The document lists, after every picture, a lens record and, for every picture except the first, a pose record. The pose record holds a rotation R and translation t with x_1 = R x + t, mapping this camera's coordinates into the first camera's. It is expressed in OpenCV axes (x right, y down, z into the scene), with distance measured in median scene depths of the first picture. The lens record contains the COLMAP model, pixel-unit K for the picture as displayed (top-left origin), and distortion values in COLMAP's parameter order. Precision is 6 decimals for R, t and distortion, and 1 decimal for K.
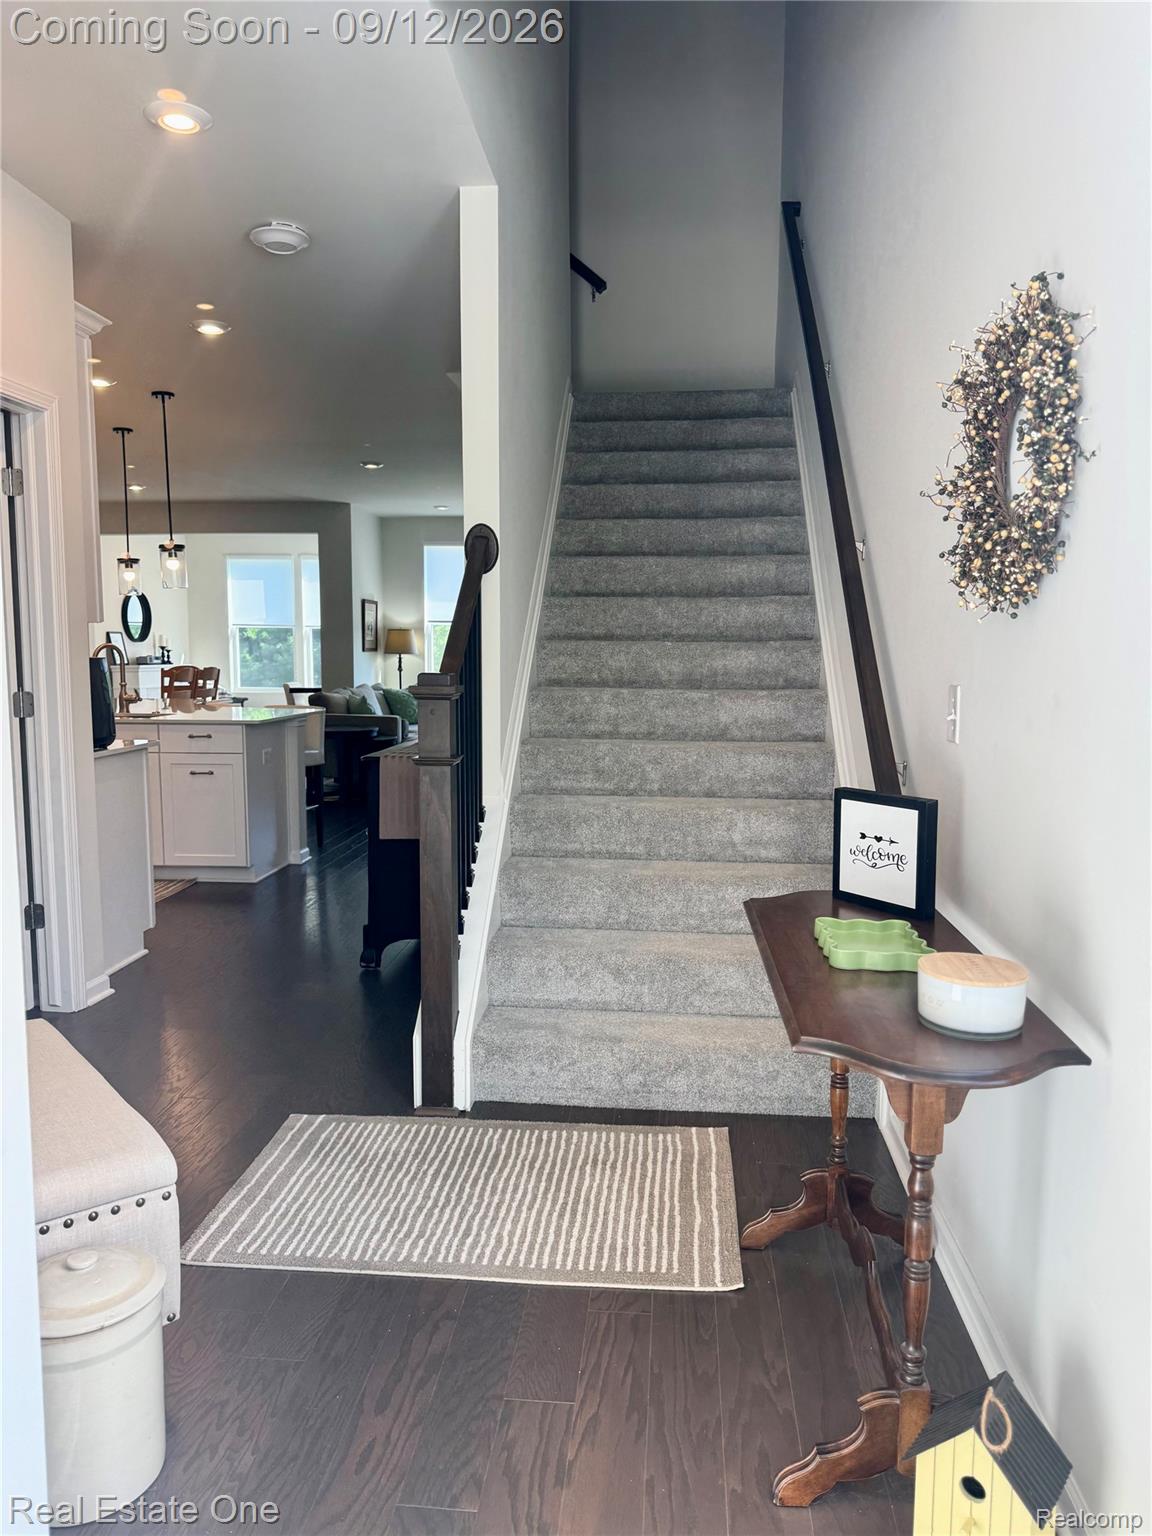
lens RADIAL K [[1080.2, 0, 589.1], [0, 1080.2, 775.3], [0, 0, 1]] dist [0.064317, -0.000520]
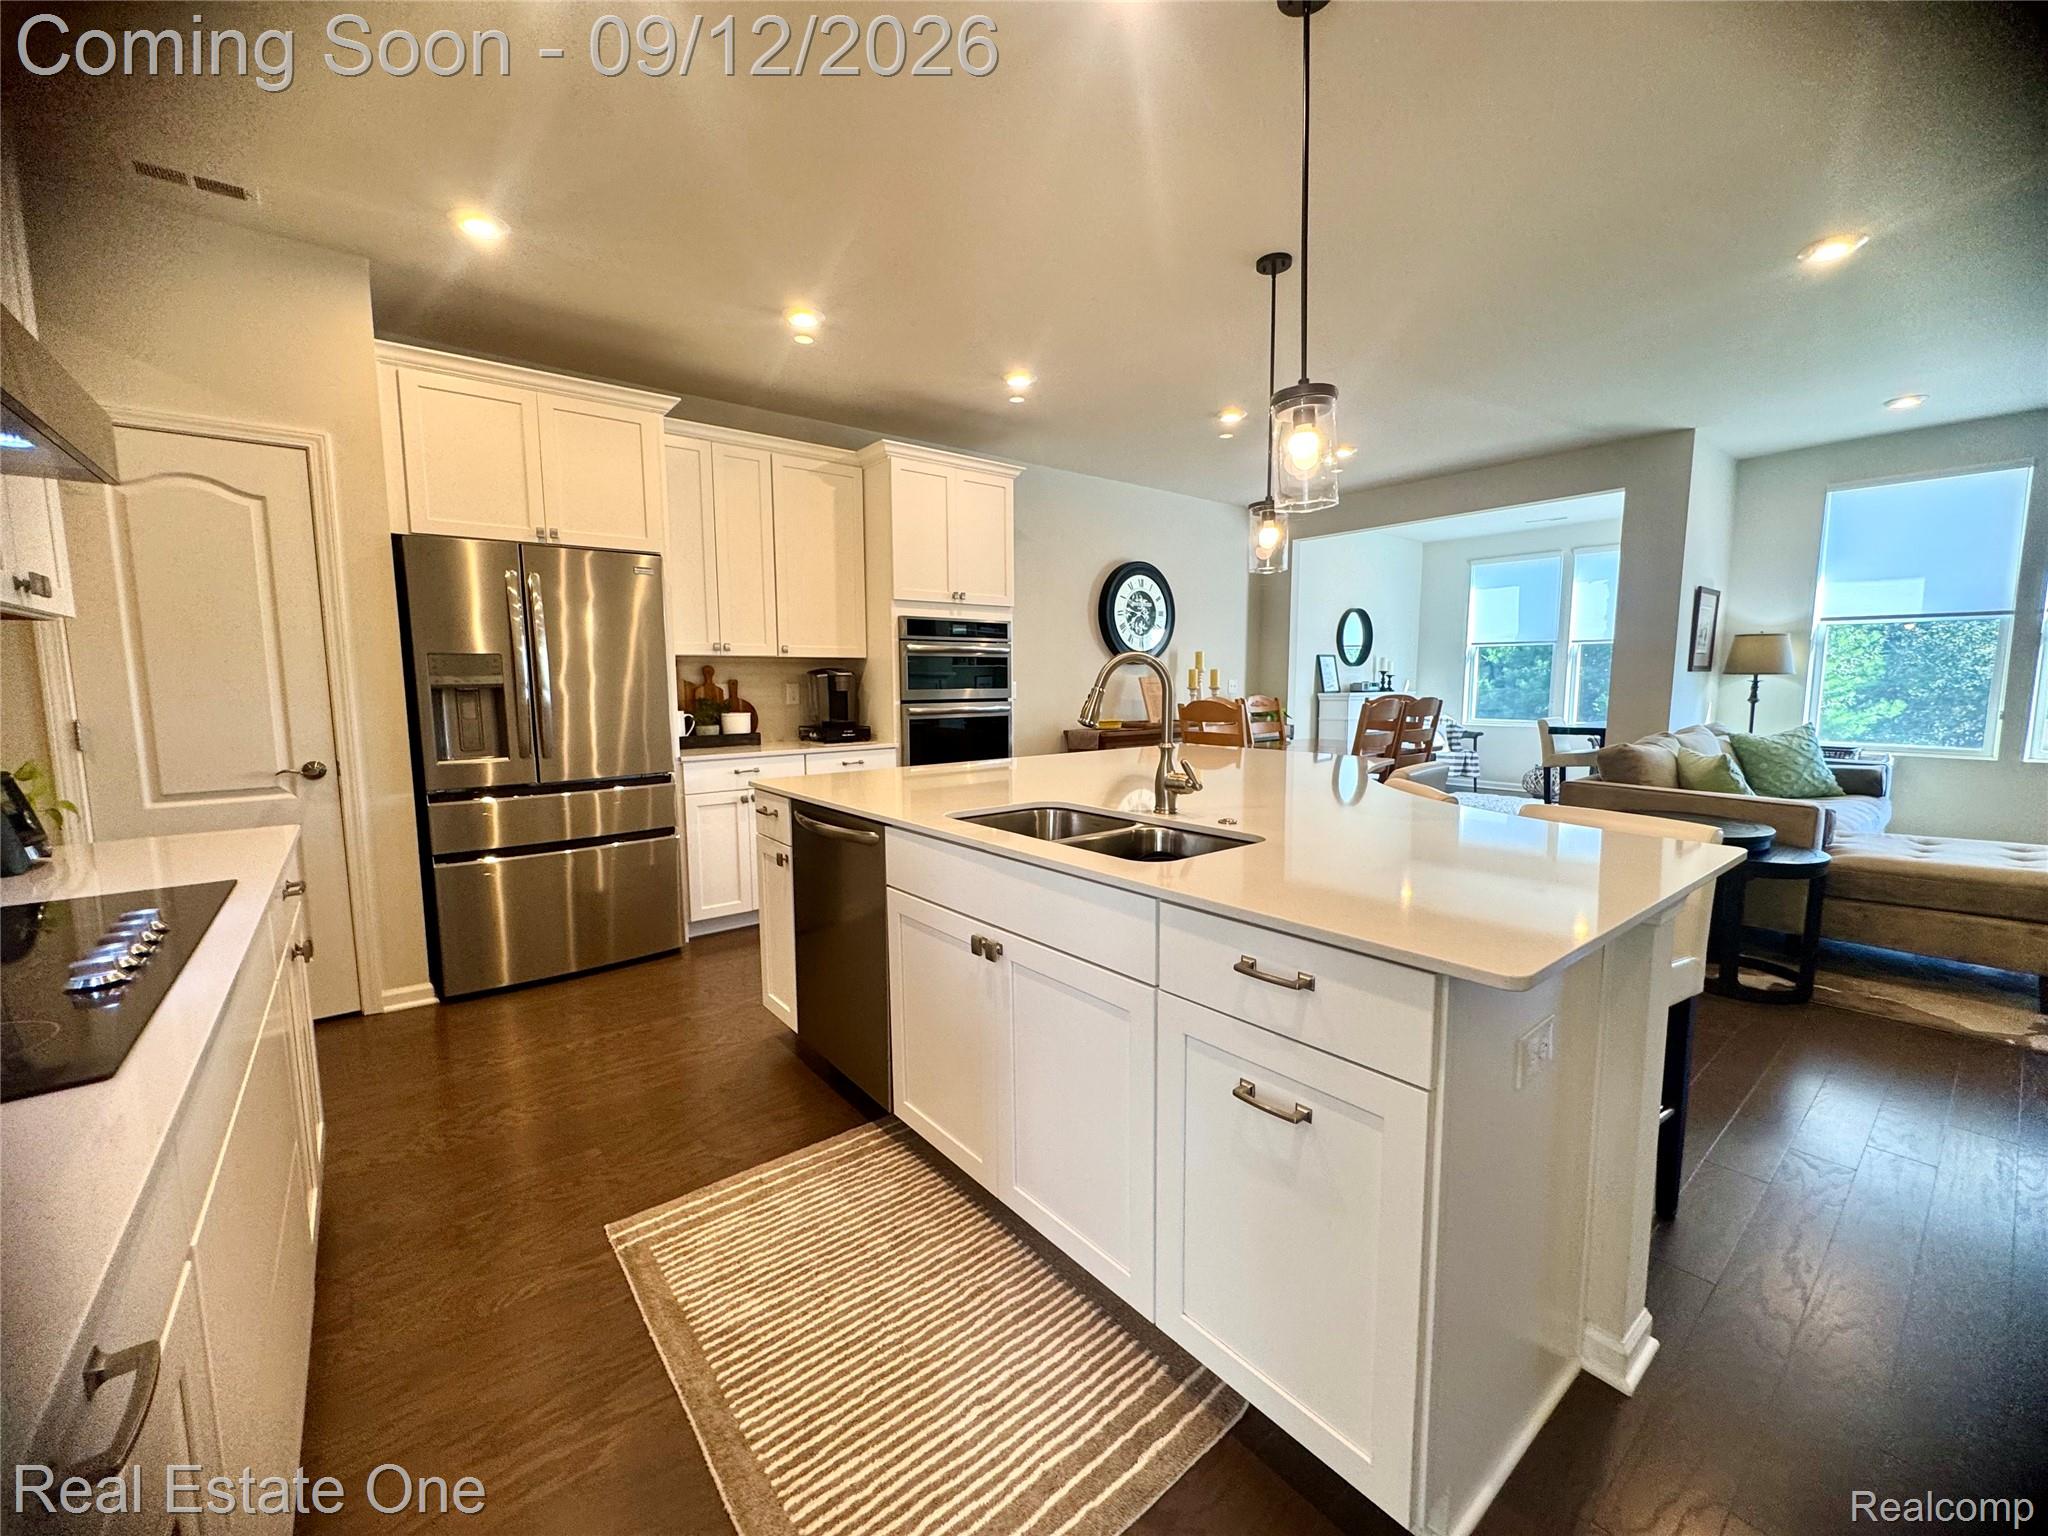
lens RADIAL K [[817.6, 0, 1025.4], [0, 817.6, 764.4], [0, 0, 1]] dist [-0.003534, 0.000489]
pose [[0.685650, 0.066637, -0.724875, -0.119665], [-0.072834, 0.997084, 0.022768, -0.041626], [0.724279, 0.037185, 0.688504, 0.381532]]
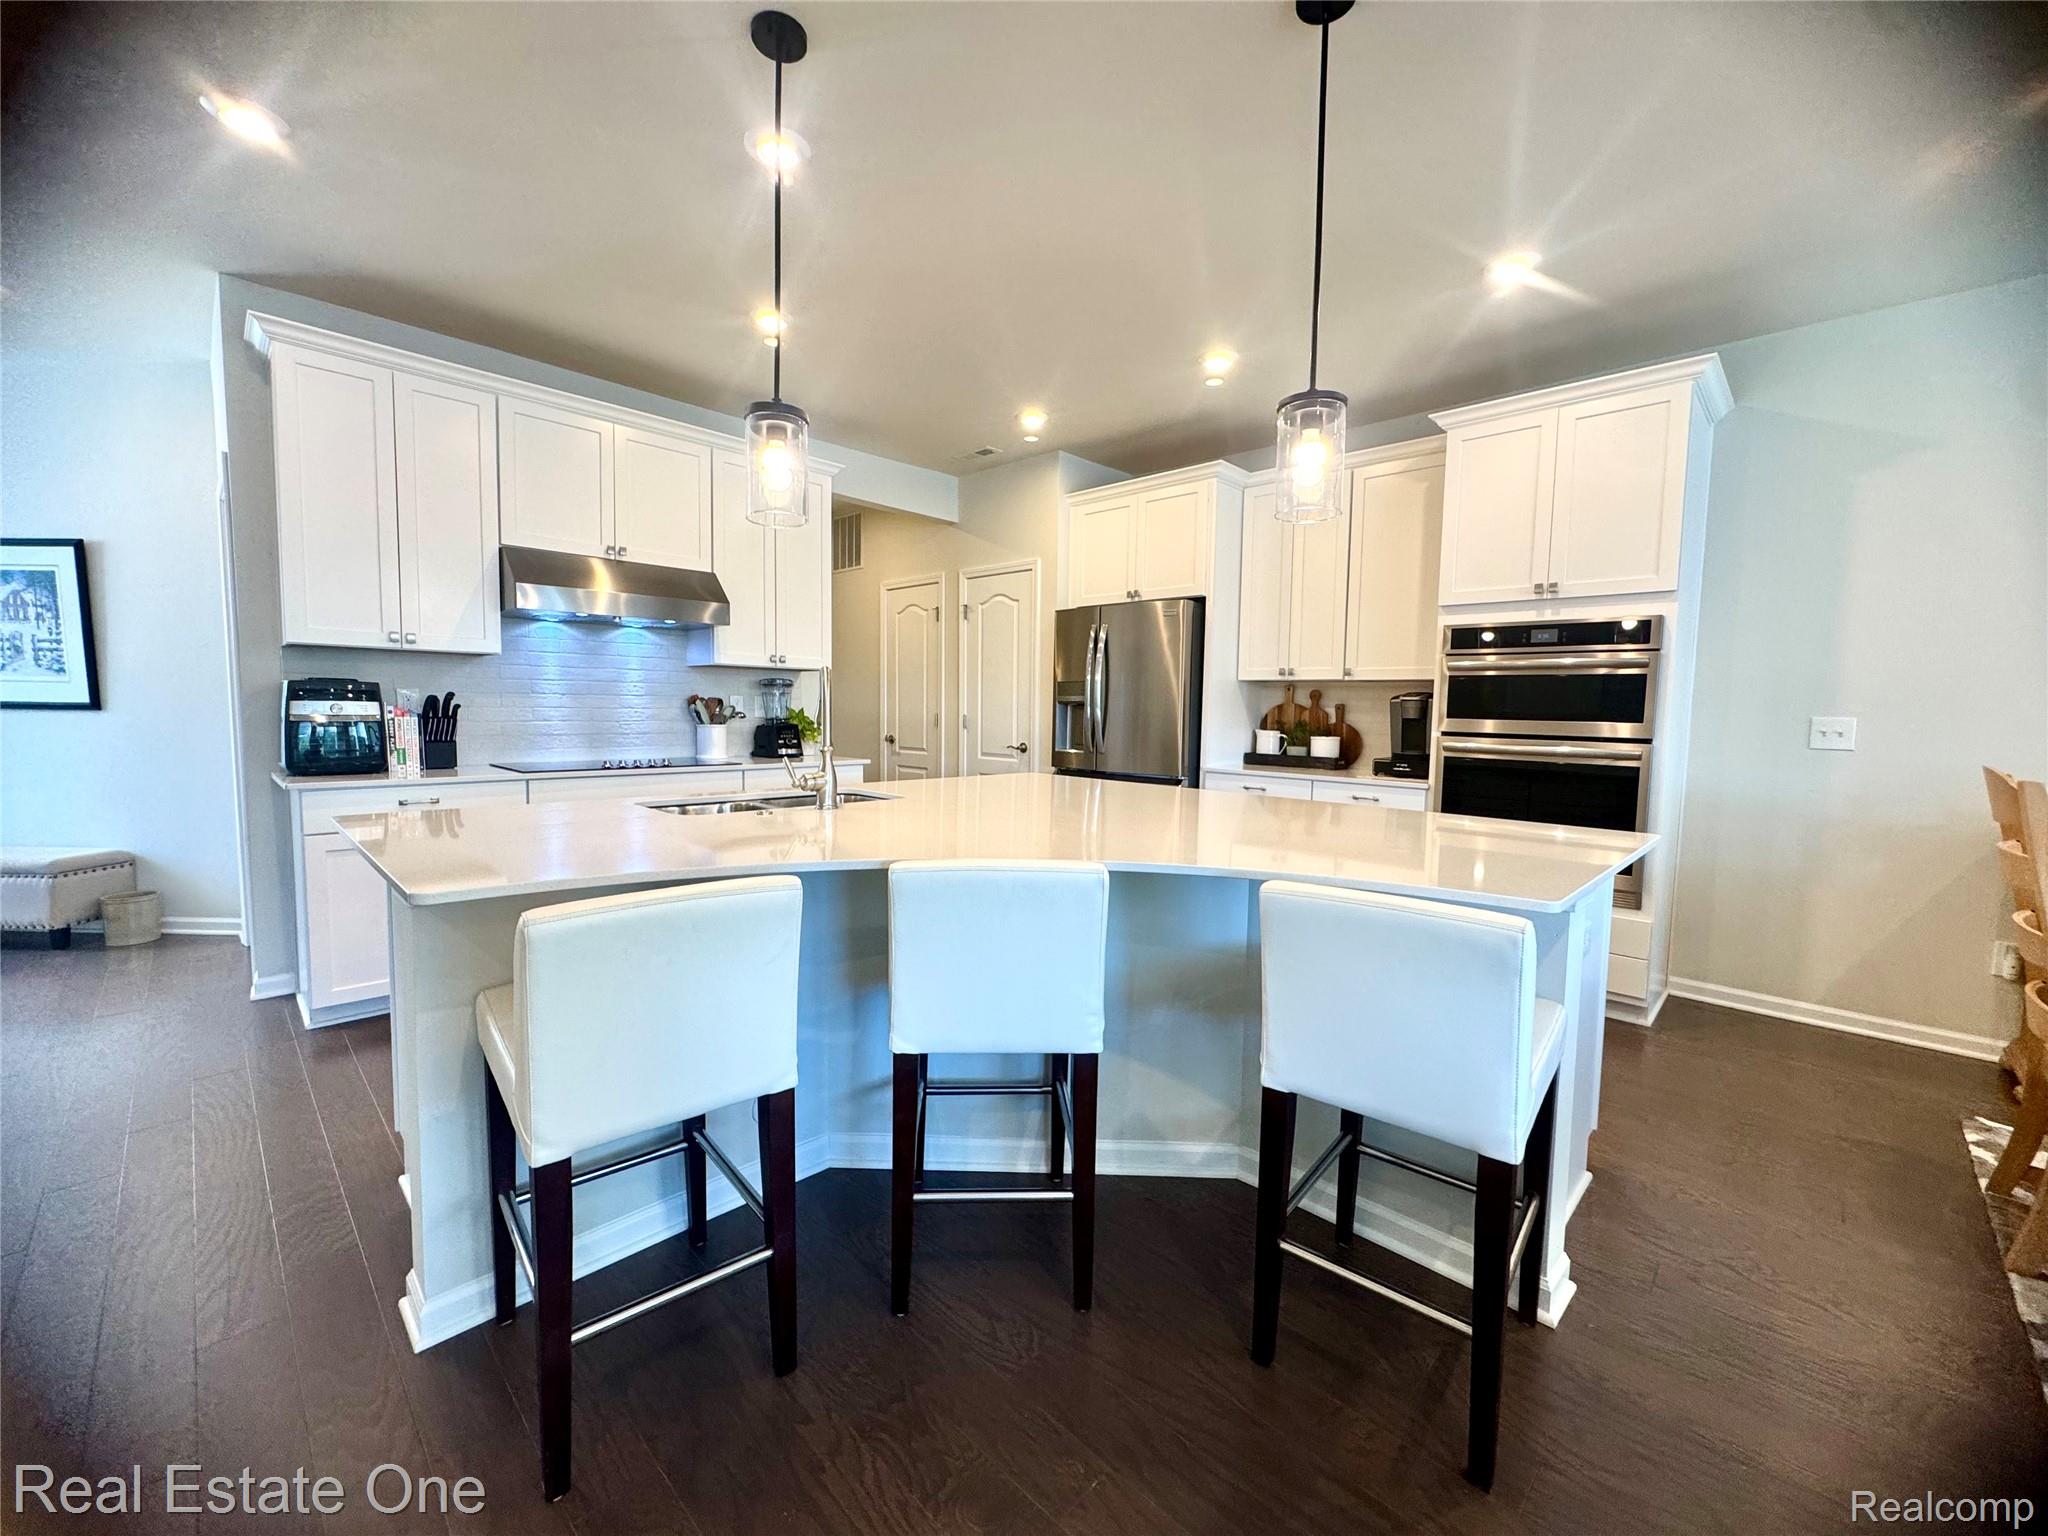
lens RADIAL K [[817.6, 0, 1026.0], [0, 817.6, 764.7], [0, 0, 1]] dist [-0.003534, 0.000489]
pose [[-0.643172, 0.038774, -0.764739, -0.107364], [-0.109937, 0.983694, 0.142336, -0.071579], [0.757788, 0.175619, -0.628422, 0.667165]]
